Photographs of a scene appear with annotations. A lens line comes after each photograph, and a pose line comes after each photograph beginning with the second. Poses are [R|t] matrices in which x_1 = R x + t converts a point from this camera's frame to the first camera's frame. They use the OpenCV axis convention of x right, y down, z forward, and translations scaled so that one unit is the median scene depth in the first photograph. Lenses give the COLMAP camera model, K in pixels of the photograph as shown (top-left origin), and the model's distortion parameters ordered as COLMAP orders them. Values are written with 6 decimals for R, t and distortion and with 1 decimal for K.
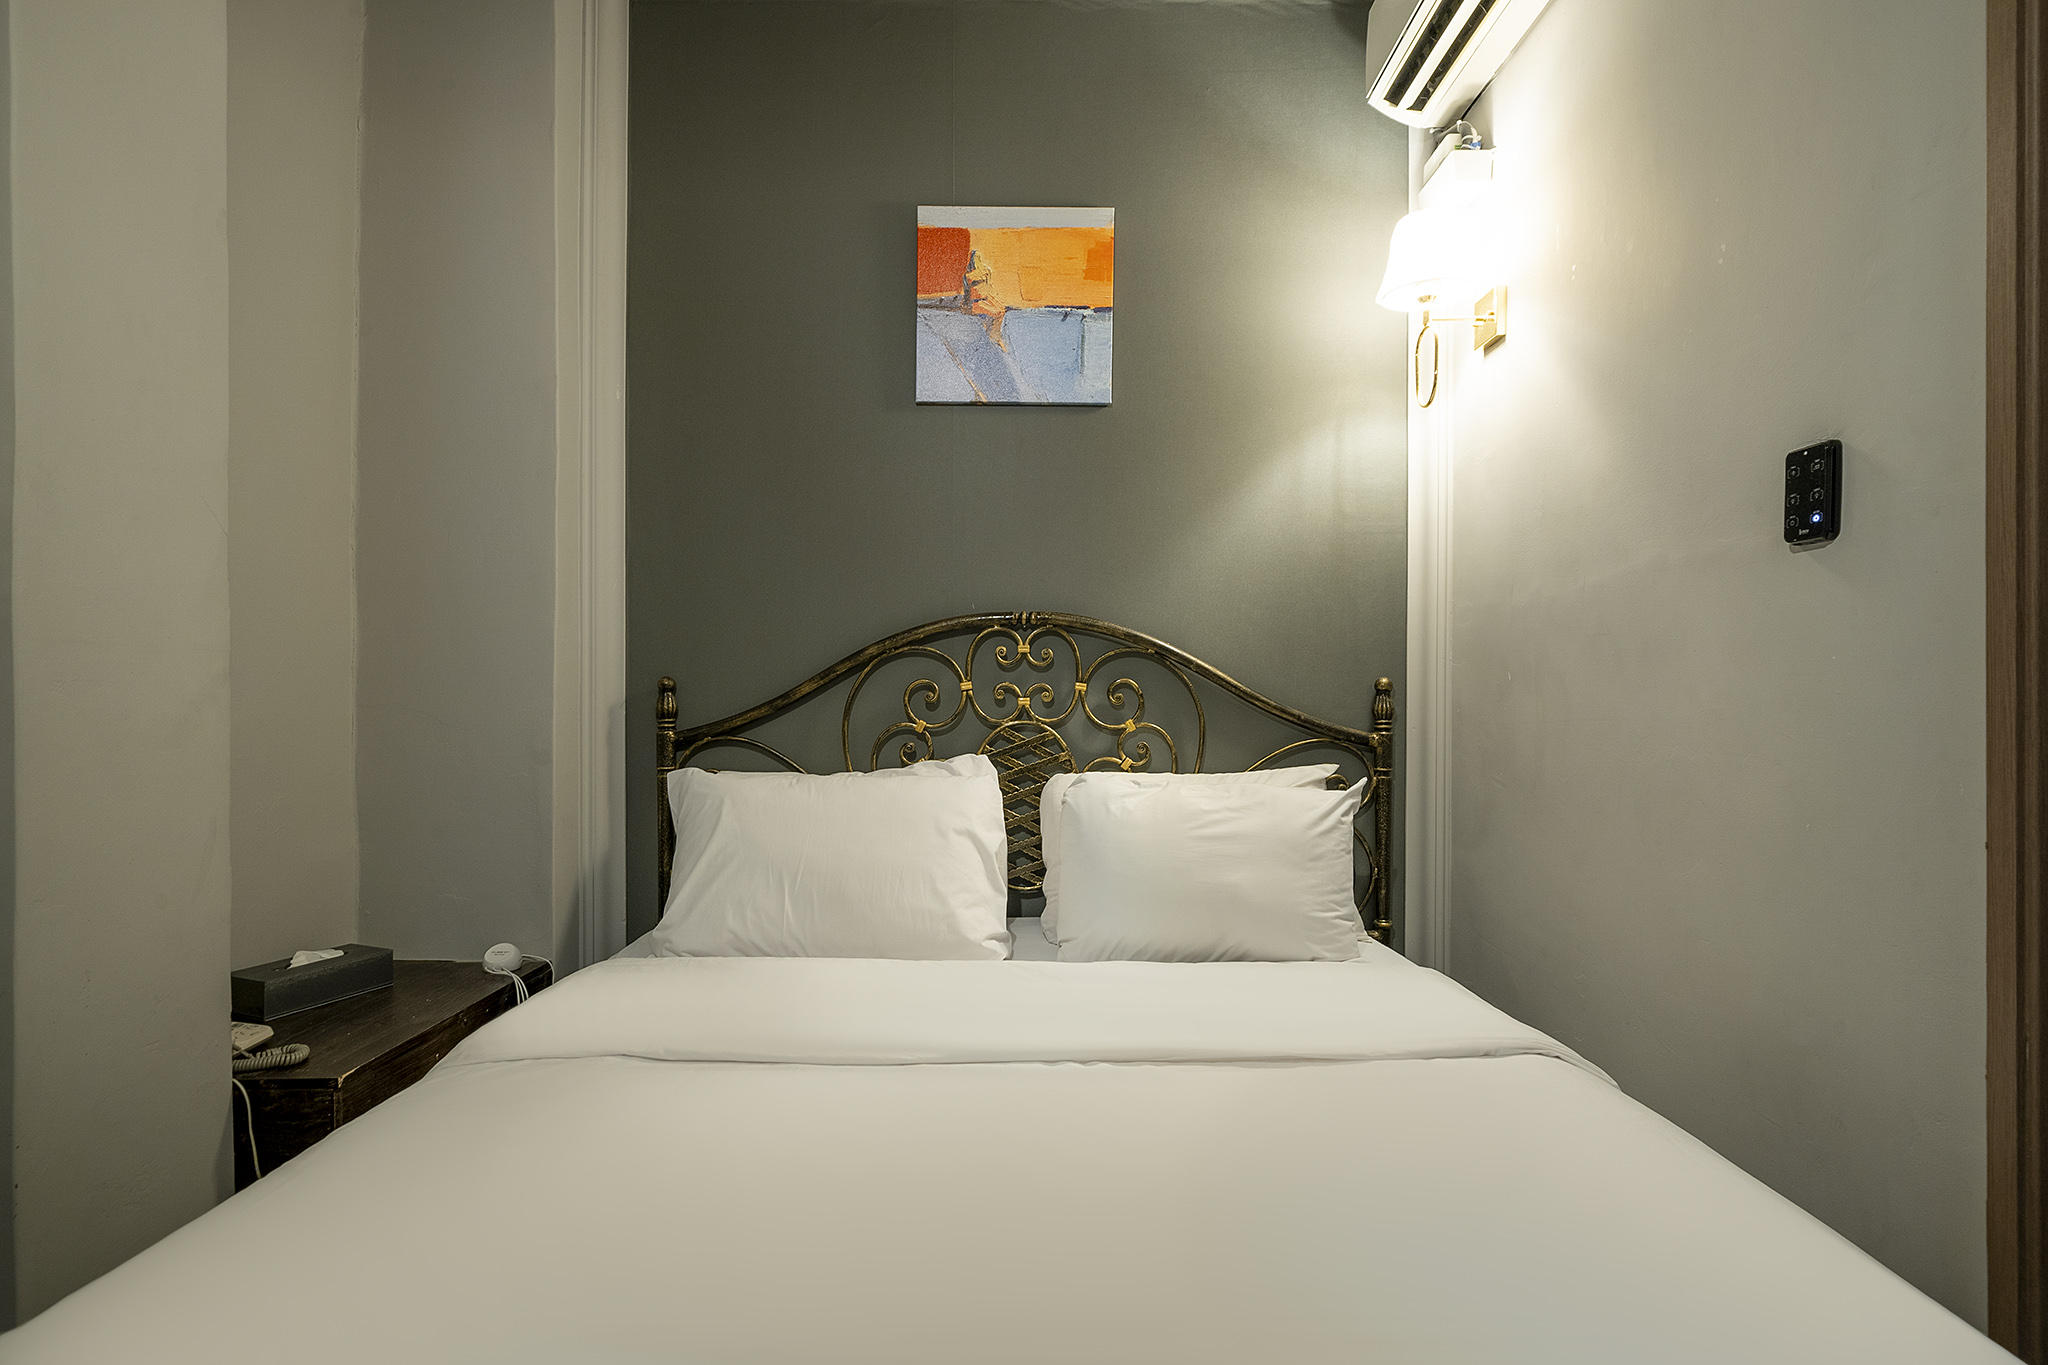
lens RADIAL K [[1001.4, 0, 1025.5], [0, 1001.4, 697.3], [0, 0, 1]] dist [-0.001511, 0.000178]
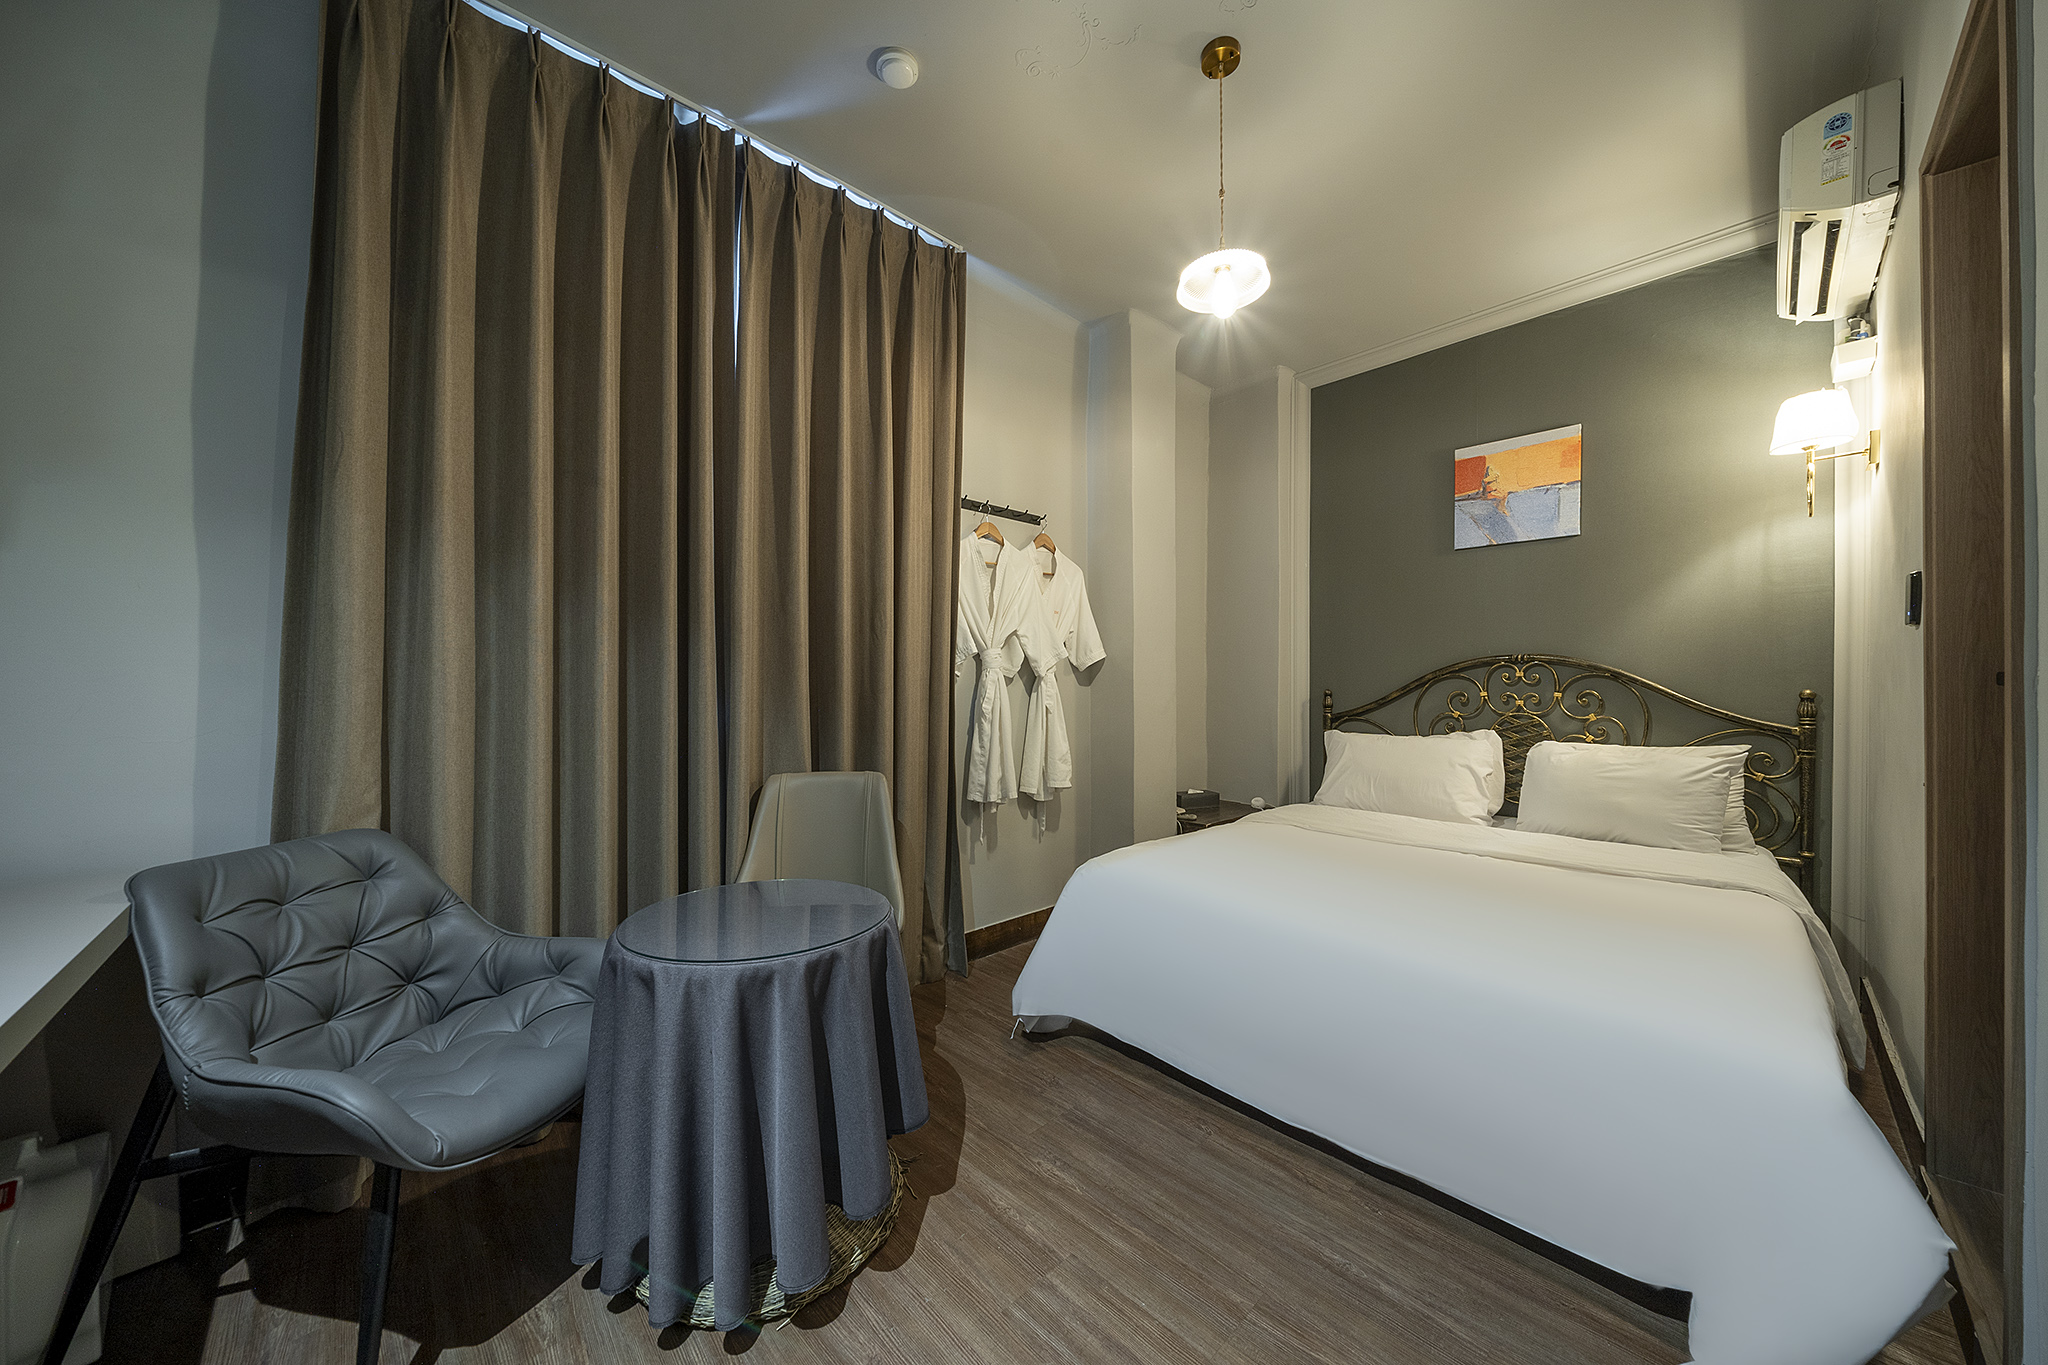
lens RADIAL K [[682.3, 0, 1026.2], [0, 682.3, 690.6], [0, 0, 1]] dist [-0.007241, 0.000168]
pose [[0.684421, 0.000707, -0.729087, 0.291914], [0.000224, 0.999999, 0.001180, -0.019711], [0.729087, -0.000971, 0.684420, -0.532656]]
